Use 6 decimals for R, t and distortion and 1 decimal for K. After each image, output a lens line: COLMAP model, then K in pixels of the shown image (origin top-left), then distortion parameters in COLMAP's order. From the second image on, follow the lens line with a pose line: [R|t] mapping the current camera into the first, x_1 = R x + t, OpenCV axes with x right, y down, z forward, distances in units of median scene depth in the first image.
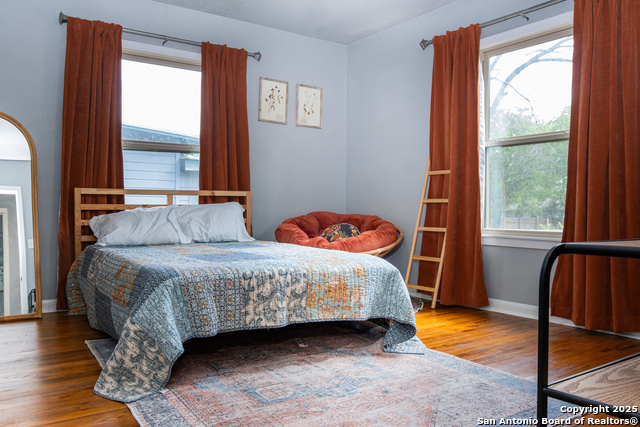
lens RADIAL K [[503.9, 0, 329.5], [0, 503.9, 212.3], [0, 0, 1]] dist [-0.028212, 0.009378]
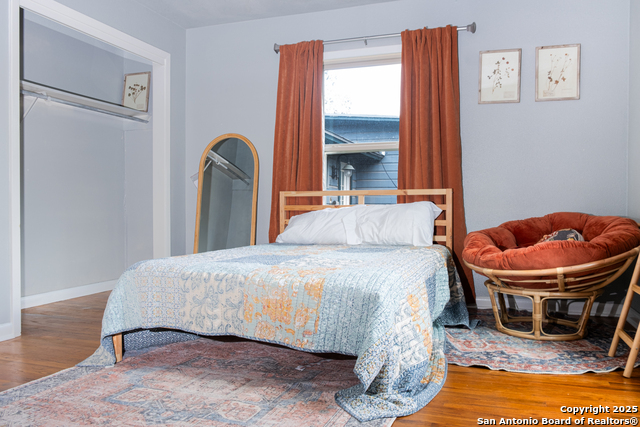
lens RADIAL K [[503.9, 0, 329.5], [0, 503.9, 212.3], [0, 0, 1]] dist [-0.028212, 0.009378]
pose [[0.599416, 0.001547, -0.800436, 0.478525], [-0.003044, 0.999995, -0.000347, -0.000666], [0.800432, 0.002644, 0.599418, 0.377680]]
